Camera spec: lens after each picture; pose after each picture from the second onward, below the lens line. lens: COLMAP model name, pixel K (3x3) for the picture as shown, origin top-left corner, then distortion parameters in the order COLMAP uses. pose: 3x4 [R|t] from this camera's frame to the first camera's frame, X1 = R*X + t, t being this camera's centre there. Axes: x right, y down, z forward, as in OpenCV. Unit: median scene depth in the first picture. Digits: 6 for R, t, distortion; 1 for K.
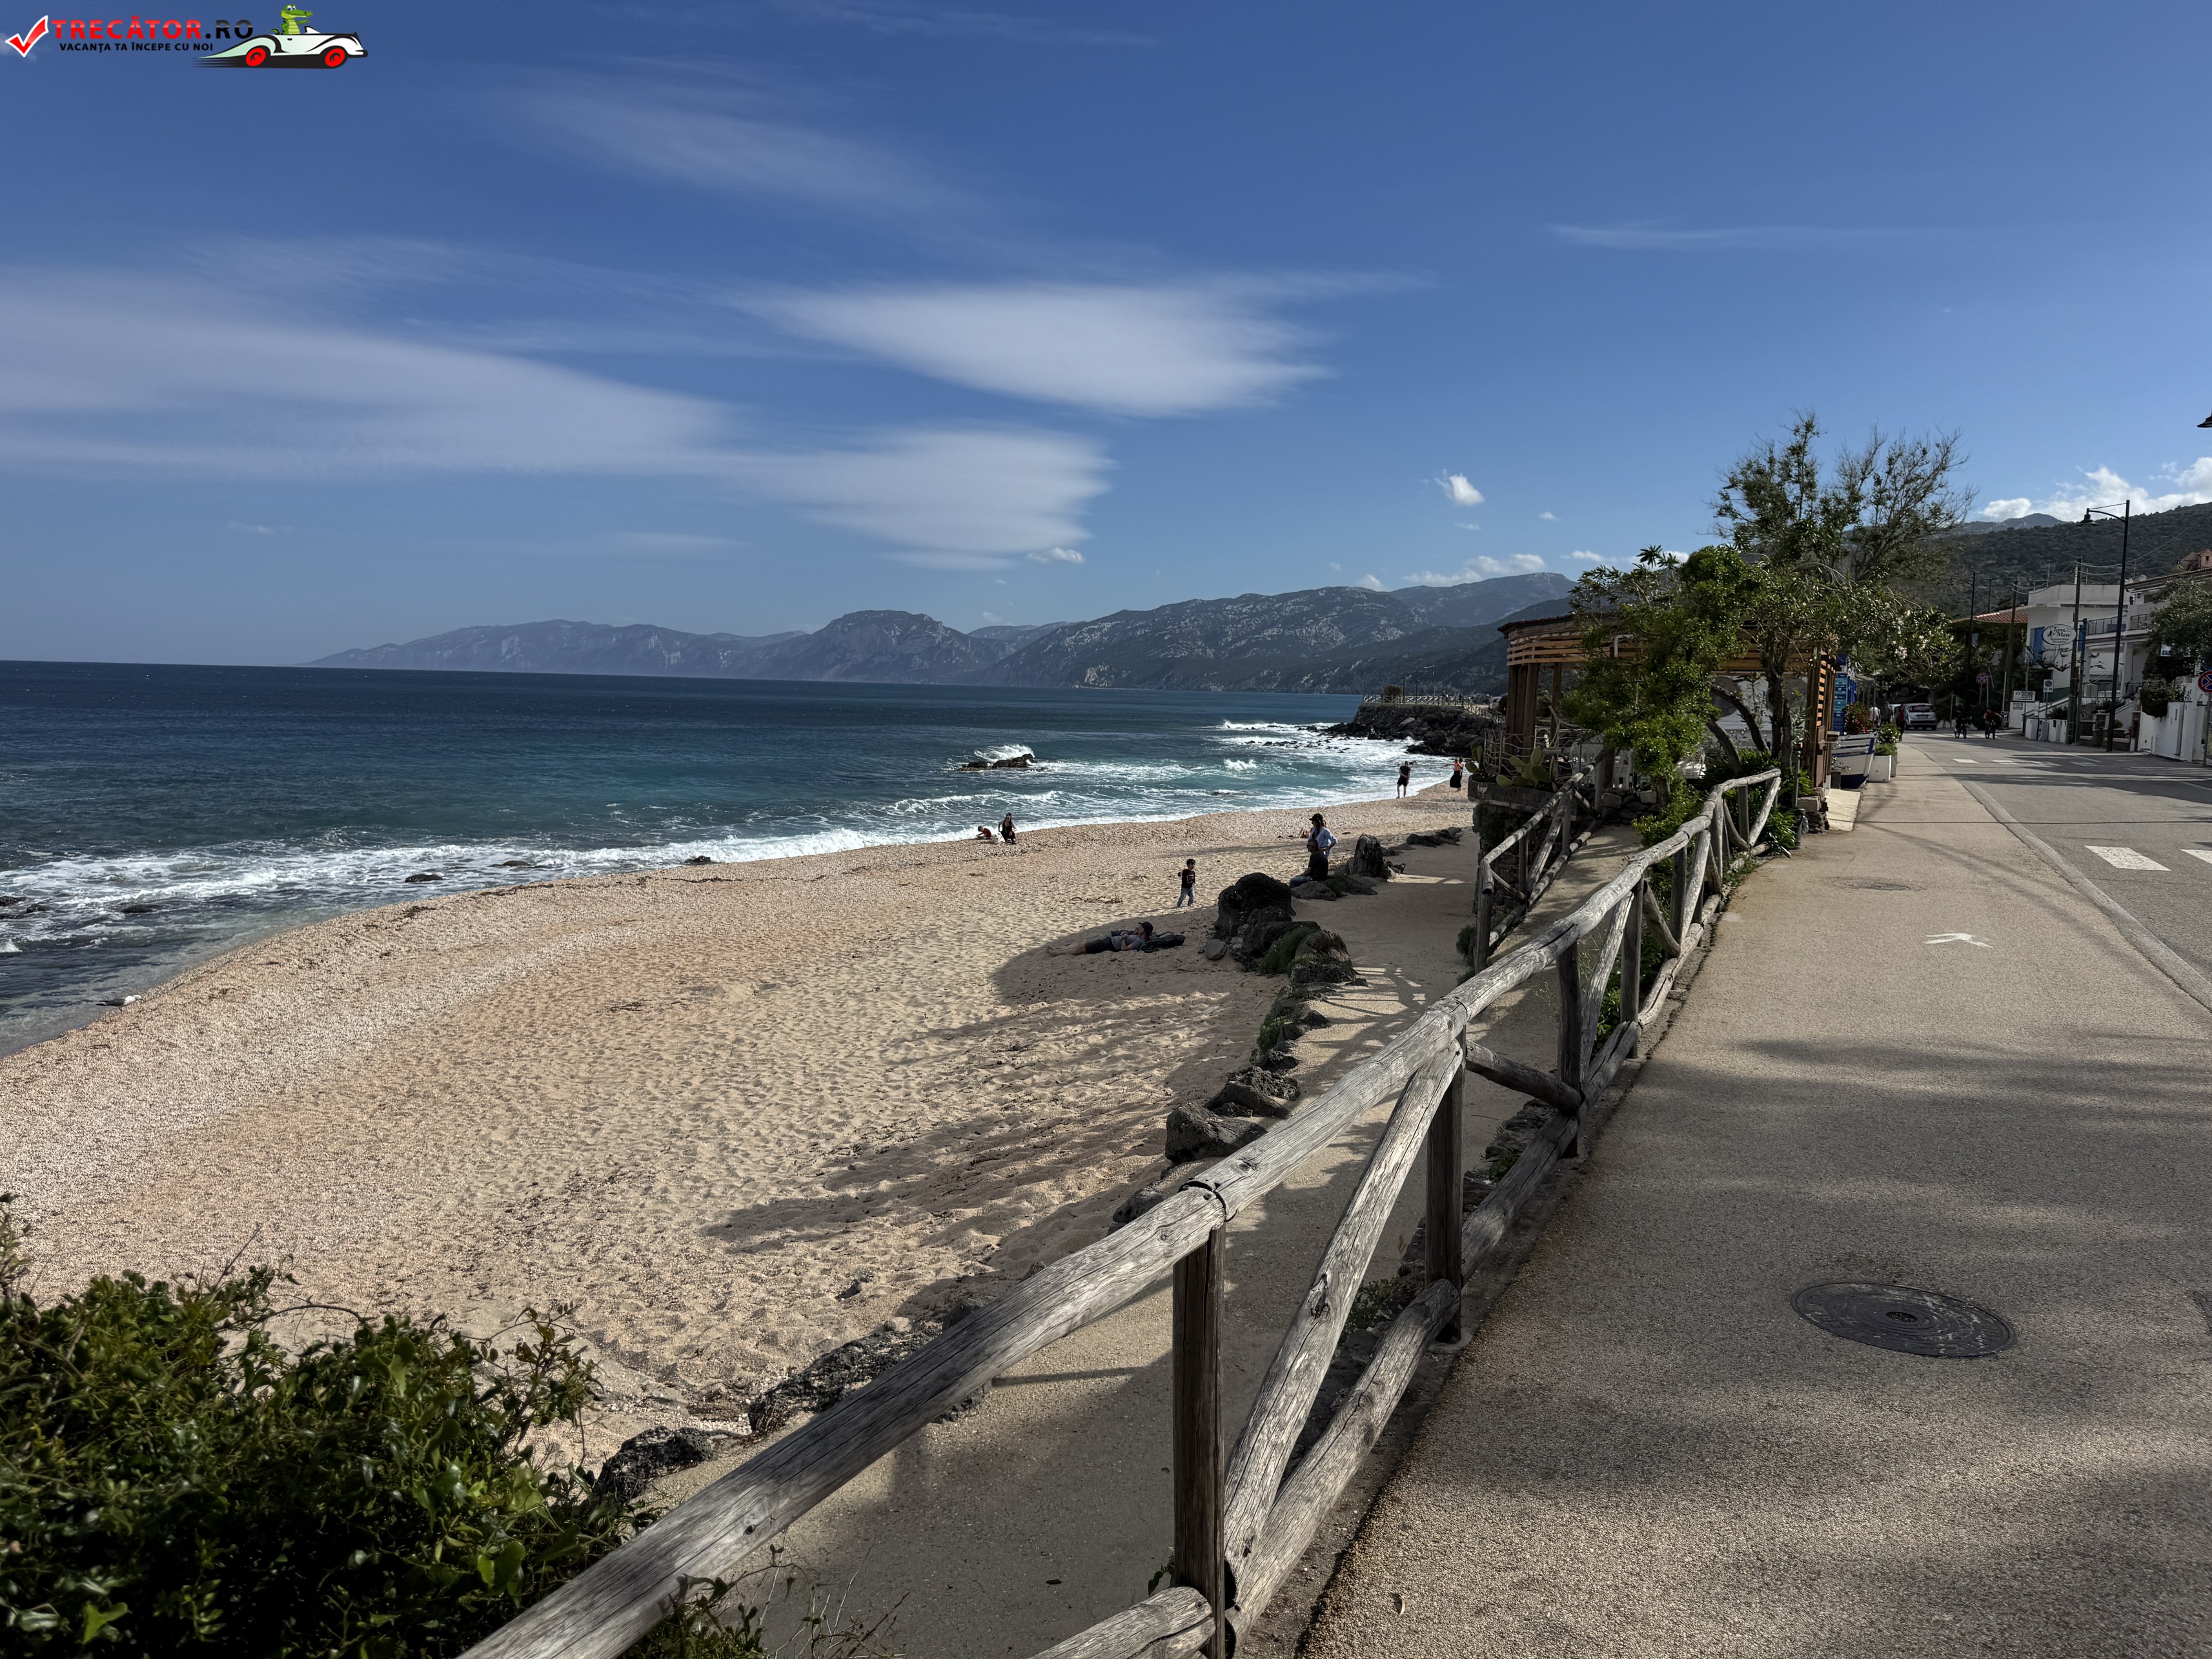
lens RADIAL K [[1554.7, 0, 1128.9], [0, 1554.7, 809.3], [0, 0, 1]] dist [0.052479, -0.068773]
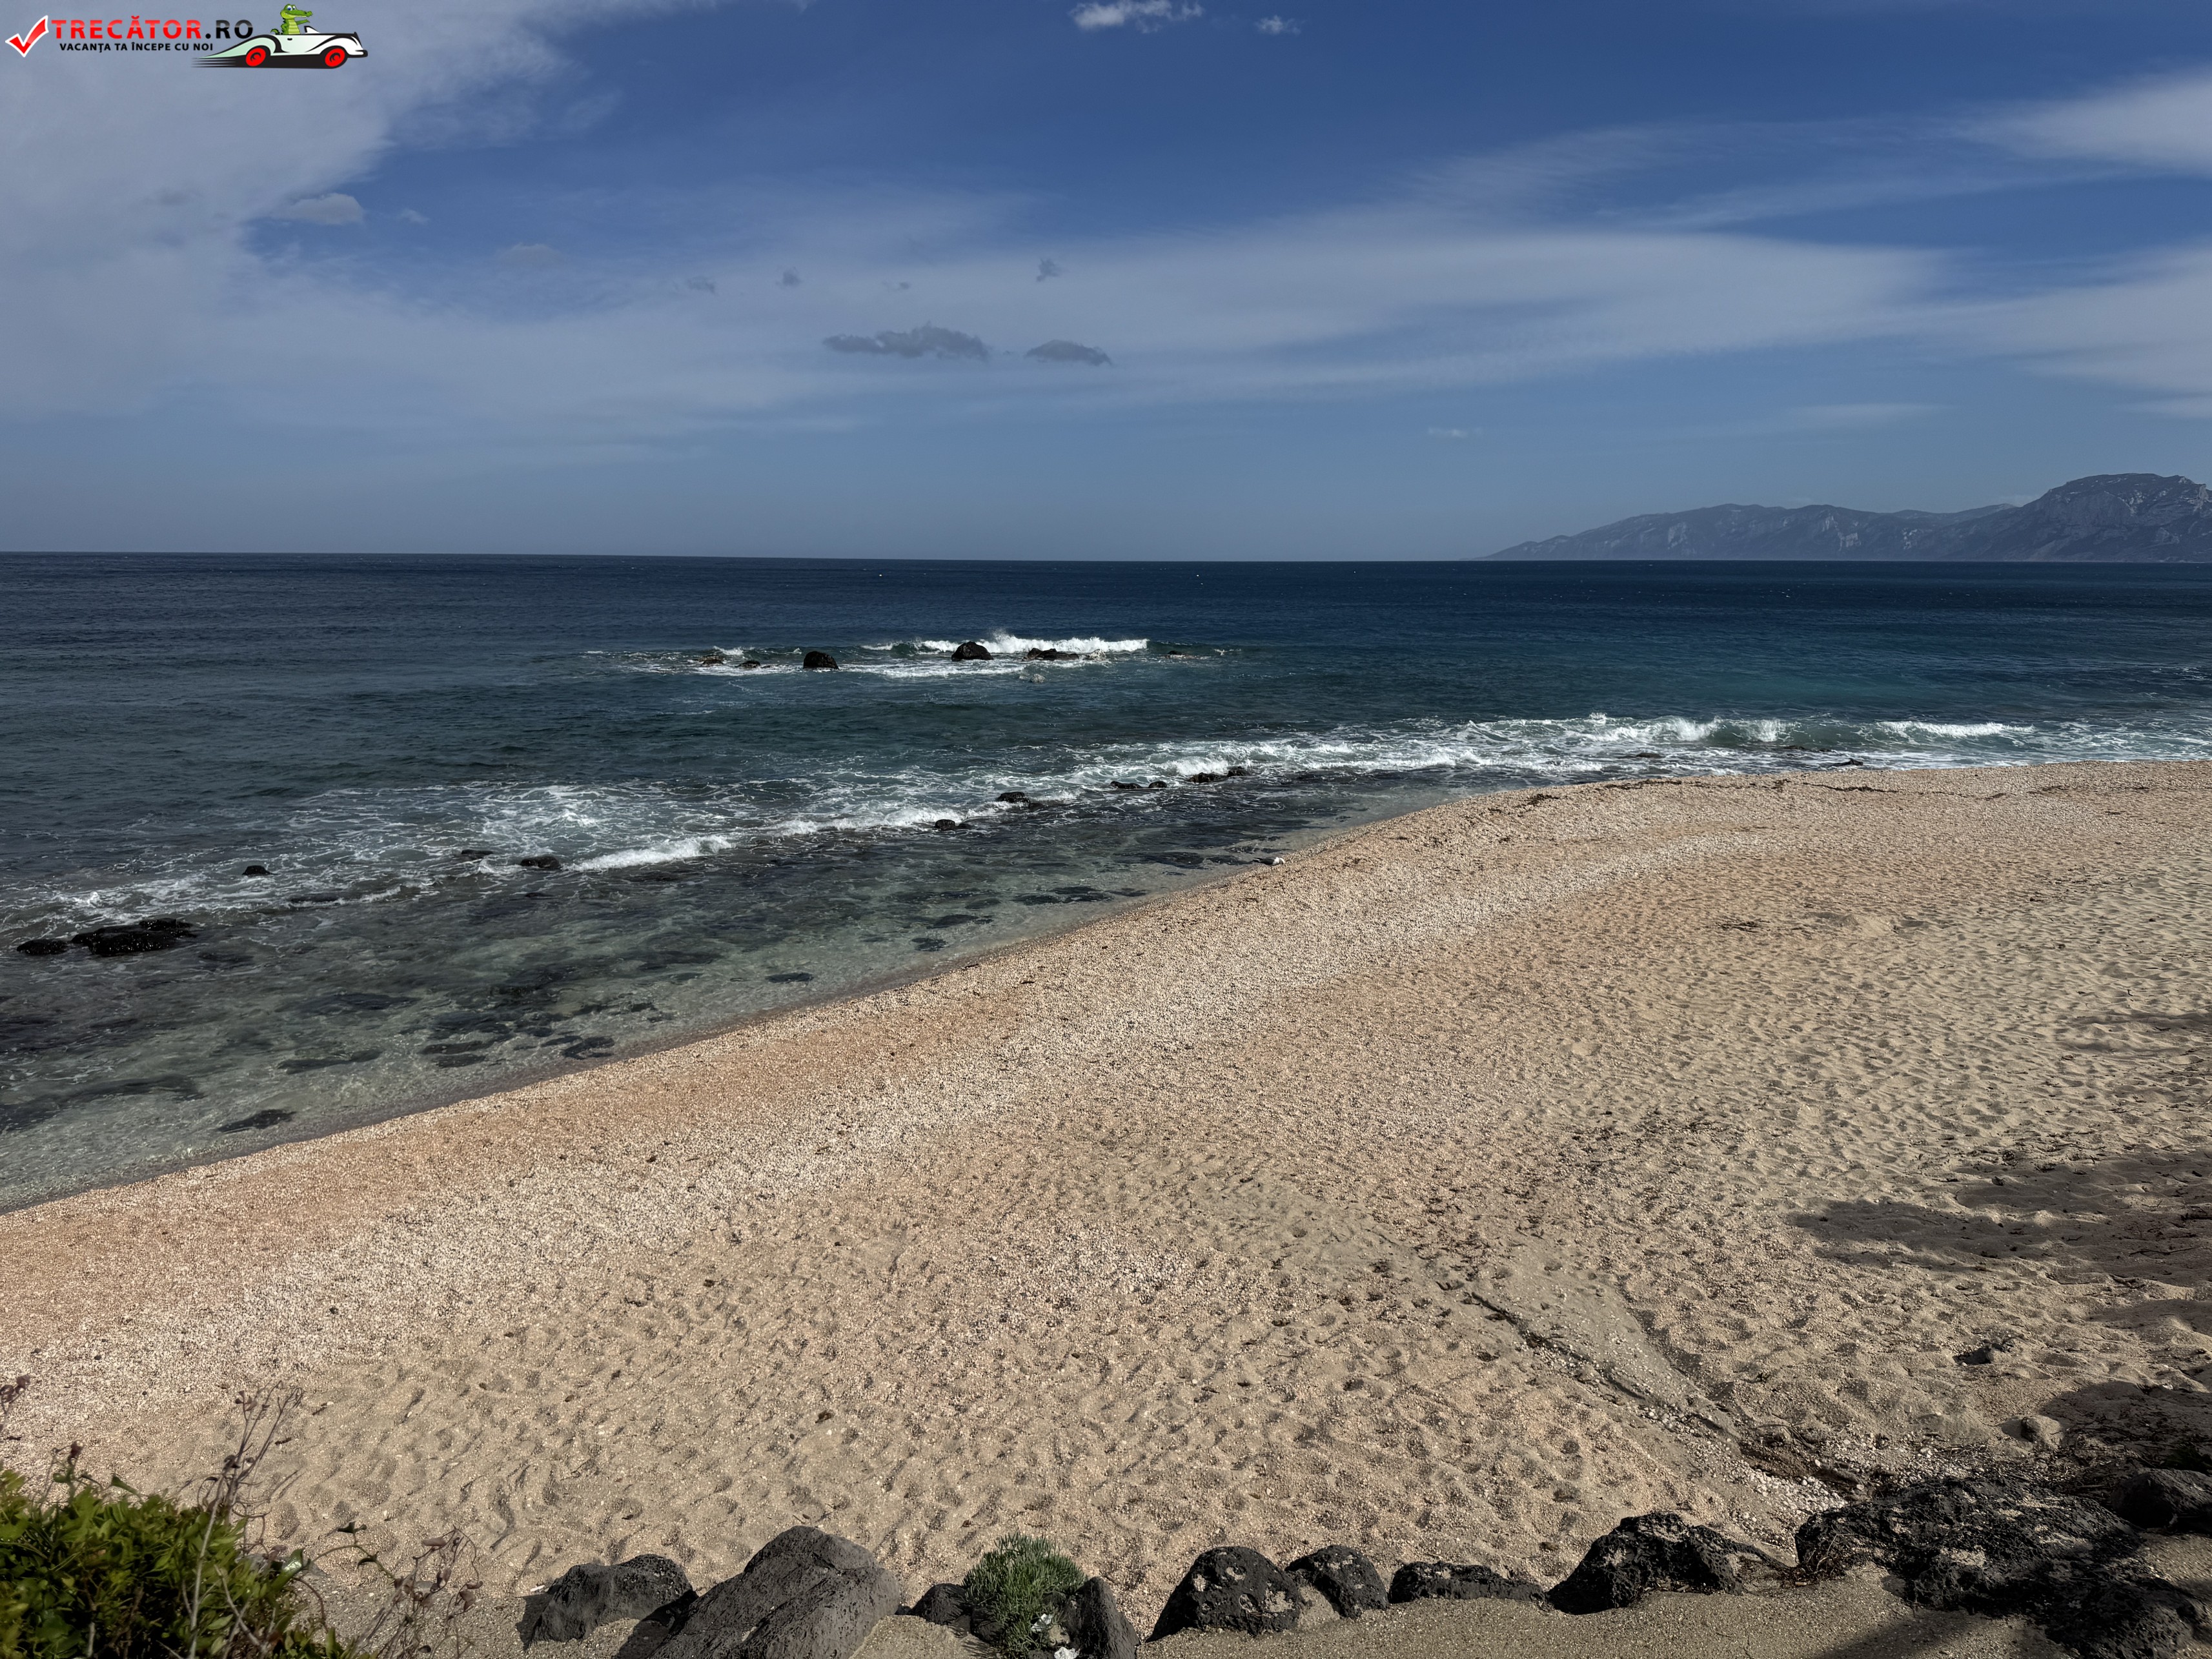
lens RADIAL K [[1554.7, 0, 1104.9], [0, 1554.7, 826.3], [0, 0, 1]] dist [0.052479, -0.068773]
pose [[0.751431, 0.093615, -0.653137, -0.015464], [-0.040331, 0.994549, 0.096150, -0.003644], [0.658578, -0.045908, 0.751111, 0.110386]]
